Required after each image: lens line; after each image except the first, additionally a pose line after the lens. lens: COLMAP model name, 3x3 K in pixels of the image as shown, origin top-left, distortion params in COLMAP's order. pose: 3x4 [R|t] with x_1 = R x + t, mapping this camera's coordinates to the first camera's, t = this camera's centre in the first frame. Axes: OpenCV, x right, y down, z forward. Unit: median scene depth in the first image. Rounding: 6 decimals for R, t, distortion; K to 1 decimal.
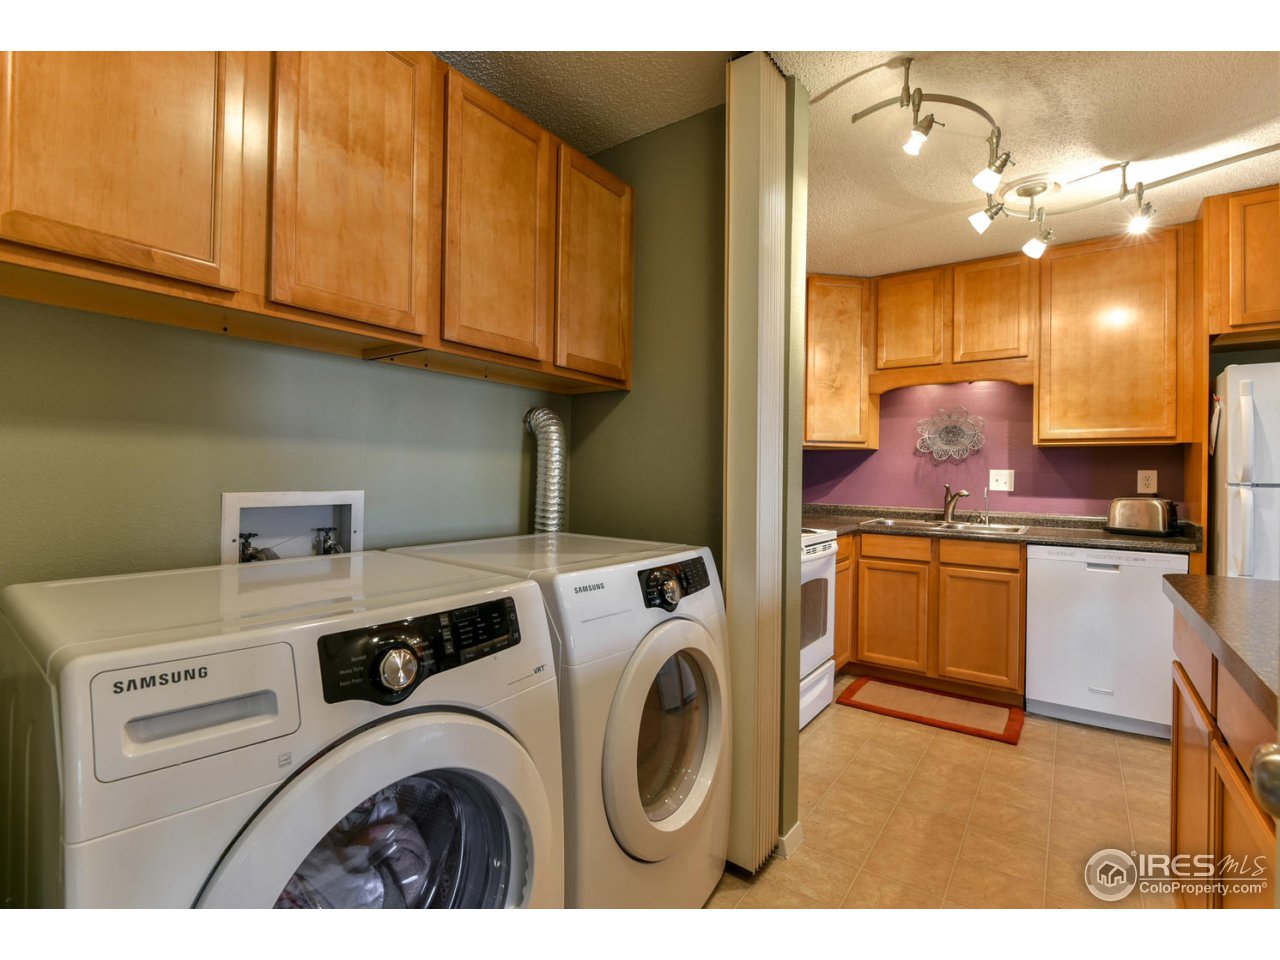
lens RADIAL K [[589.1, 0, 629.4], [0, 589.1, 483.7], [0, 0, 1]] dist [0.000832, -0.006294]
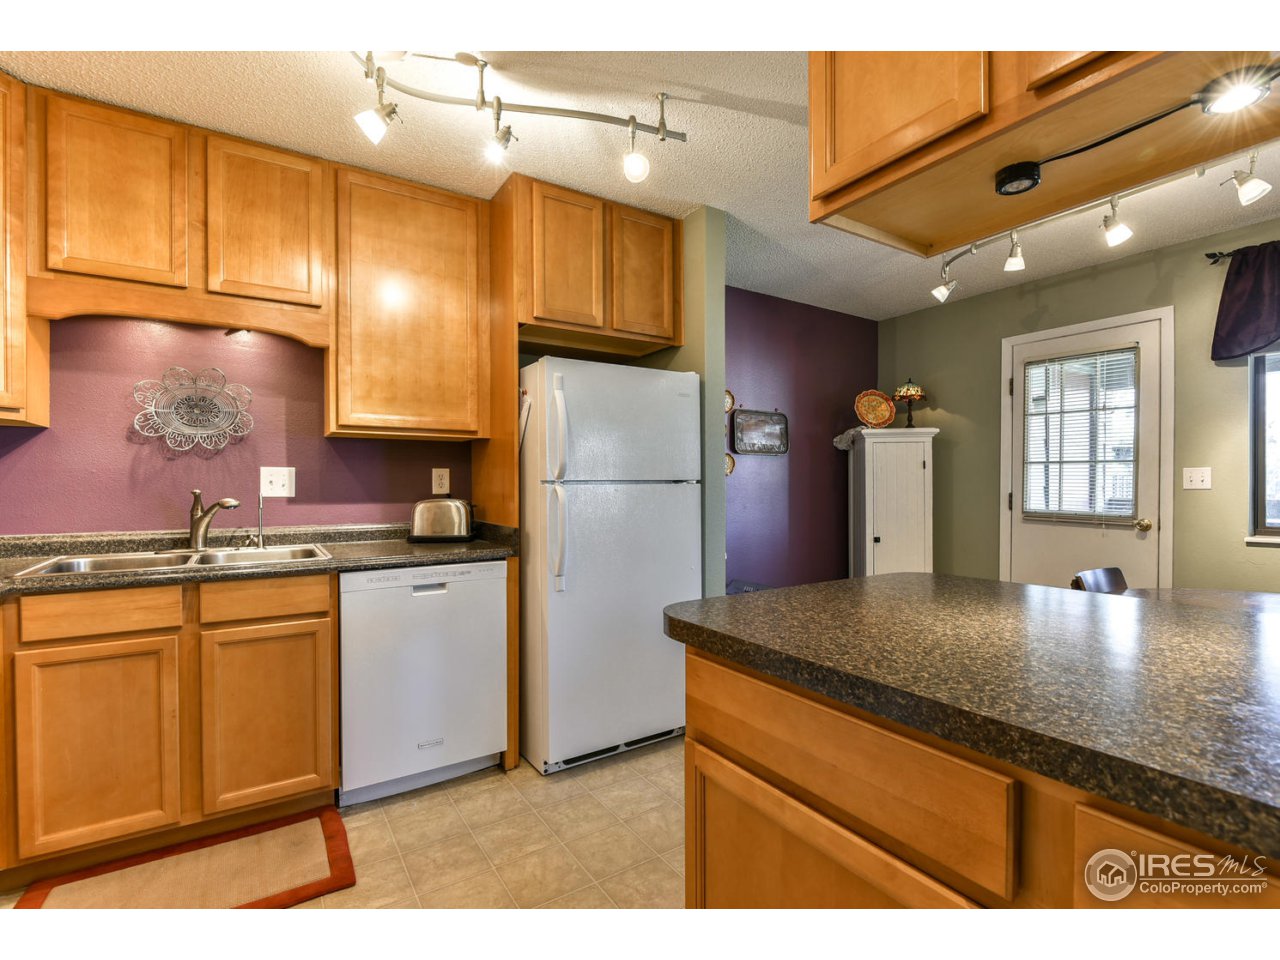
lens RADIAL K [[589.1, 0, 629.4], [0, 589.1, 483.7], [0, 0, 1]] dist [0.000832, -0.006294]
pose [[0.343631, -0.014576, 0.938992, 0.128349], [0.021008, 0.999749, 0.007831, -0.000567], [-0.938870, 0.017036, 0.343851, 0.396837]]
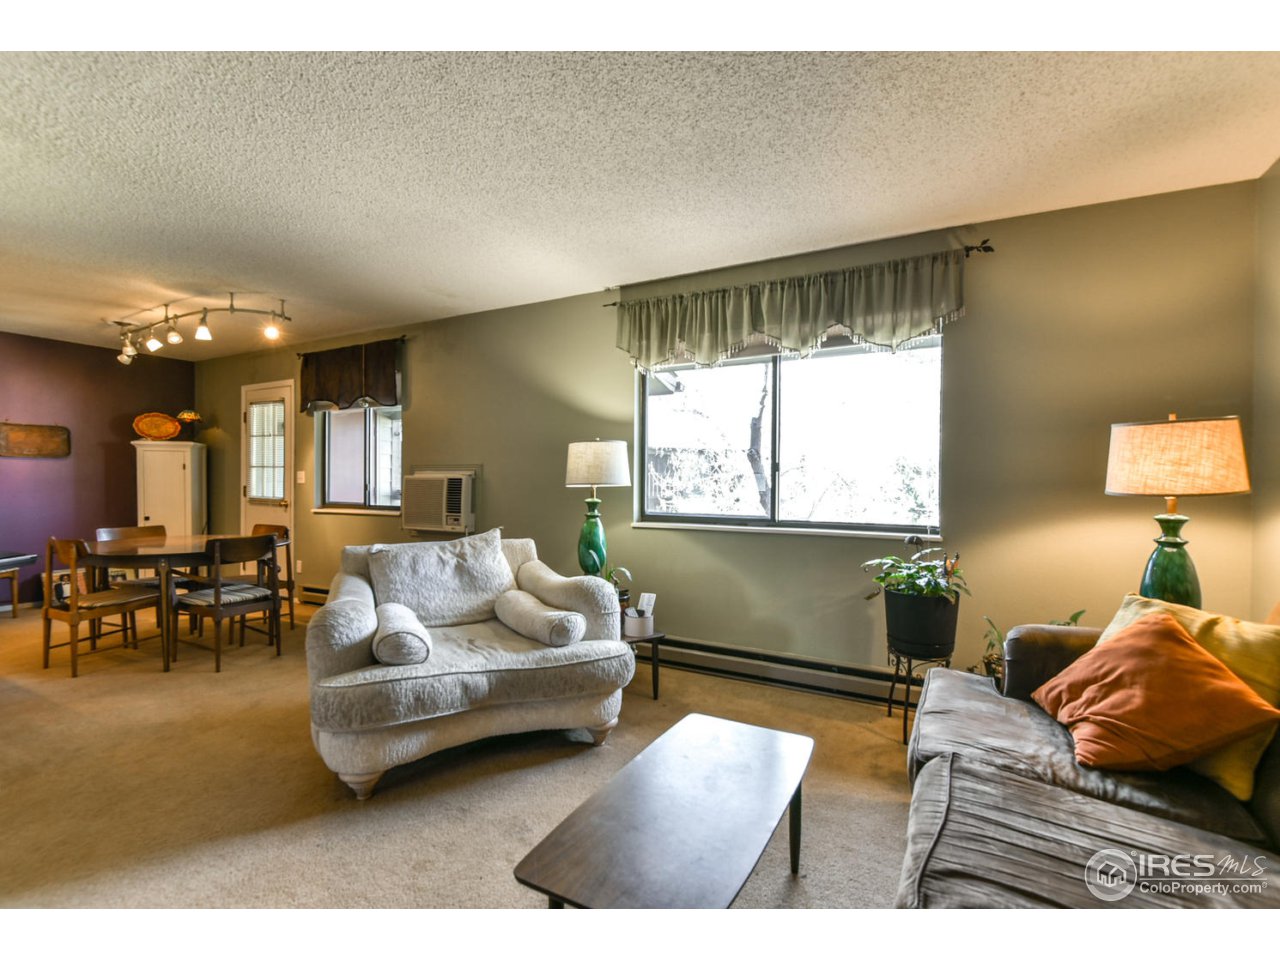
lens RADIAL K [[589.1, 0, 629.4], [0, 589.1, 483.7], [0, 0, 1]] dist [0.000832, -0.006294]
pose [[-0.161178, -0.021718, 0.986686, -0.484549], [0.009819, 0.999673, 0.023608, 0.005182], [-0.986876, 0.013493, -0.160912, -0.766527]]
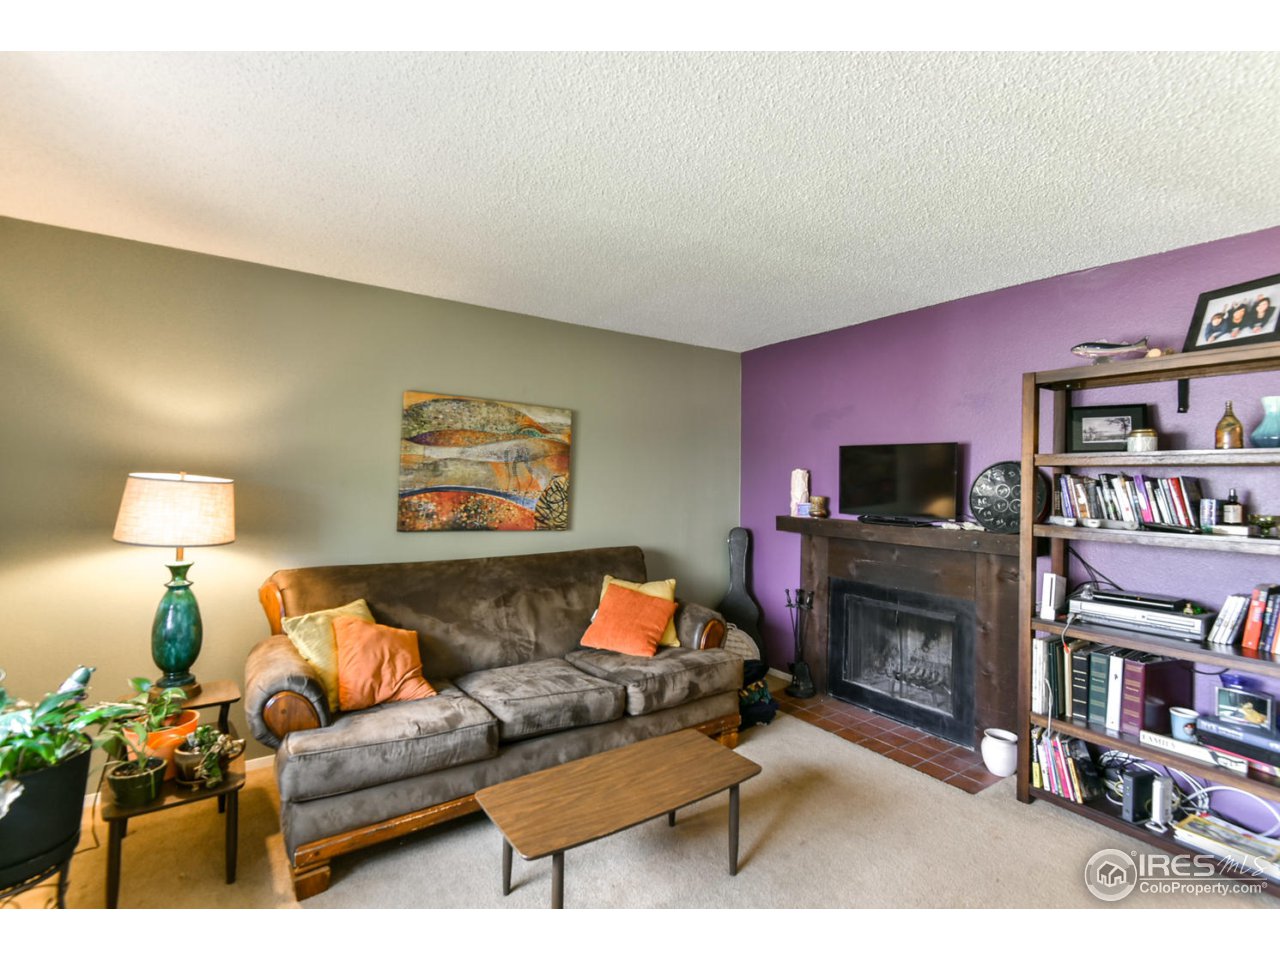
lens RADIAL K [[589.5, 0, 643.0], [0, 589.5, 470.5], [0, 0, 1]] dist [0.002133, -0.006560]
pose [[-0.292007, -0.035300, -0.955764, 0.518334], [-0.041624, 0.998841, -0.024174, -0.052817], [0.955510, 0.032723, -0.293138, -0.709121]]
